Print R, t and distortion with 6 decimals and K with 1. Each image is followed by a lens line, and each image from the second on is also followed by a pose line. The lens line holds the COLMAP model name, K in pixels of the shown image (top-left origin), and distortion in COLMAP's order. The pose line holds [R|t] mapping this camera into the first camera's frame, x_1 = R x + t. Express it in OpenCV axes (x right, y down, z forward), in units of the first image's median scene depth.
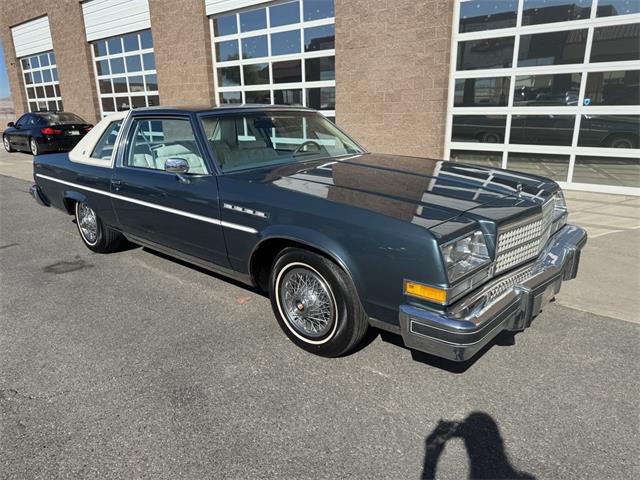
lens RADIAL K [[460.3, 0, 320.0], [0, 460.3, 240.0], [0, 0, 1]] dist [0.024277, -0.030321]
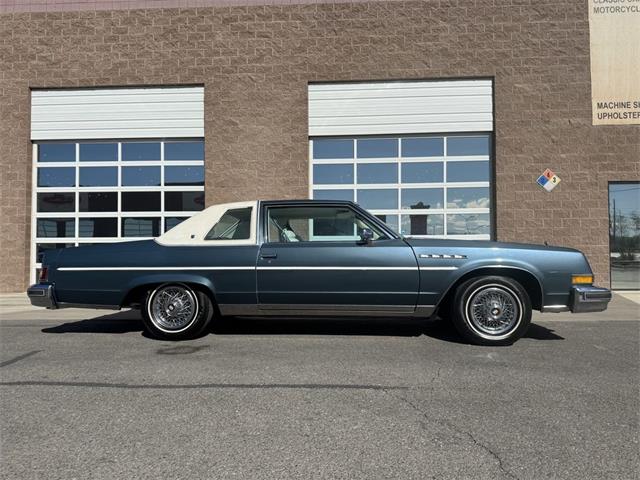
lens RADIAL K [[447.1, 0, 320.0], [0, 447.1, 240.0], [0, 0, 1]] dist [0.021688, -0.038806]
pose [[0.784039, 0.044348, 0.619126, -0.477769], [0.162651, 0.947912, -0.273874, 0.070956], [-0.599023, 0.315429, 0.735987, 0.064530]]
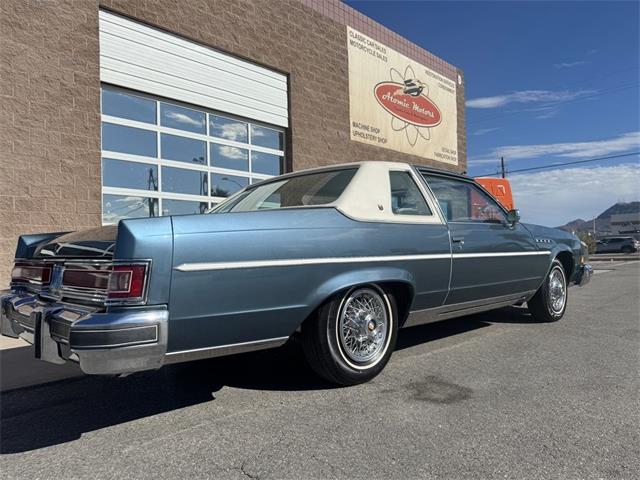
lens RADIAL K [[458.0, 0, 319.6], [0, 458.0, 236.7], [0, 0, 1]] dist [0.028227, -0.032035]
pose [[0.047799, 0.060752, 0.997008, -0.605954], [0.298864, 0.951552, -0.072310, -0.067145], [-0.953098, 0.301427, 0.027327, 0.570752]]
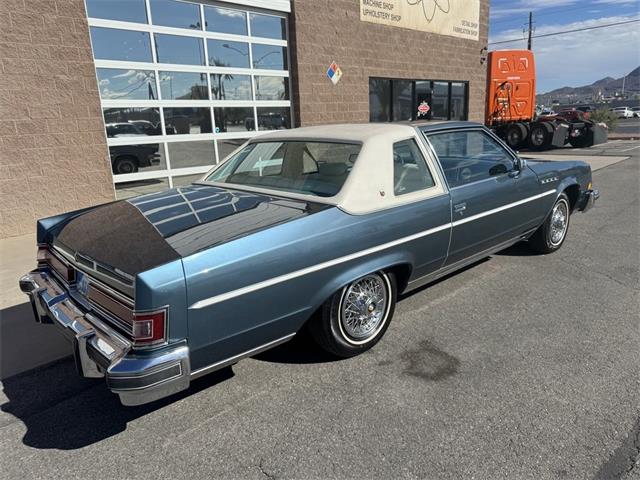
lens RADIAL K [[460.3, 0, 320.0], [0, 460.3, 240.0], [0, 0, 1]] dist [0.024277, -0.030321]
pose [[0.068807, -0.228233, 0.971172, -0.613895], [0.317556, 0.927856, 0.195555, -0.147333], [-0.945740, 0.294946, 0.136320, 0.538554]]
